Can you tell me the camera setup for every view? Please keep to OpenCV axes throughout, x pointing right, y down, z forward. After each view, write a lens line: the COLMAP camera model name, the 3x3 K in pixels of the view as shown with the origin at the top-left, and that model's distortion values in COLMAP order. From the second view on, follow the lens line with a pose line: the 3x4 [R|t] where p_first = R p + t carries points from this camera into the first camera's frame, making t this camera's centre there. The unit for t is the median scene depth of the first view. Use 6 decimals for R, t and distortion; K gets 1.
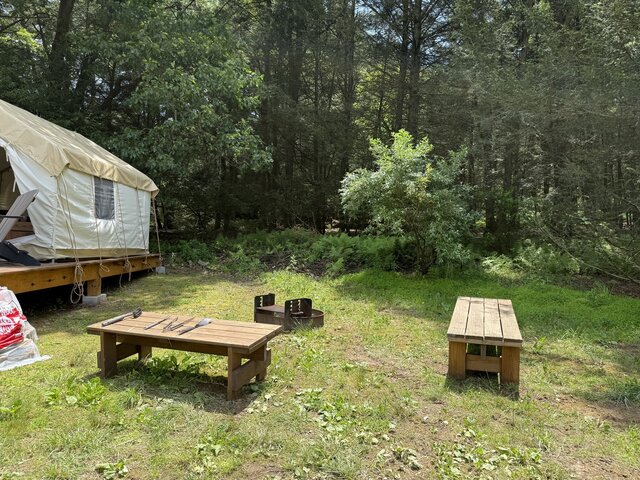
lens RADIAL K [[468.5, 0, 320.1], [0, 468.5, 240.0], [0, 0, 1]] dist [0.002595, 0.000684]
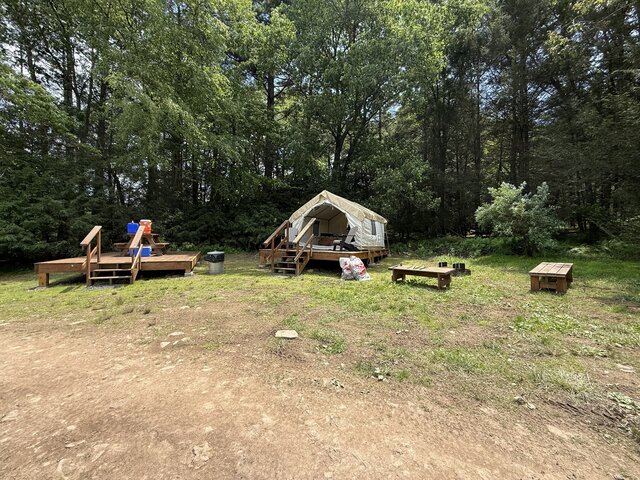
lens RADIAL K [[256.1, 0, 319.0], [0, 256.1, 240.8], [0, 0, 1]] dist [-0.000348, -0.000112]
pose [[0.873567, -0.040907, -0.484982, -0.022801], [0.032328, 0.999138, -0.026045, 0.014207], [0.485629, 0.007073, 0.874136, -0.397019]]
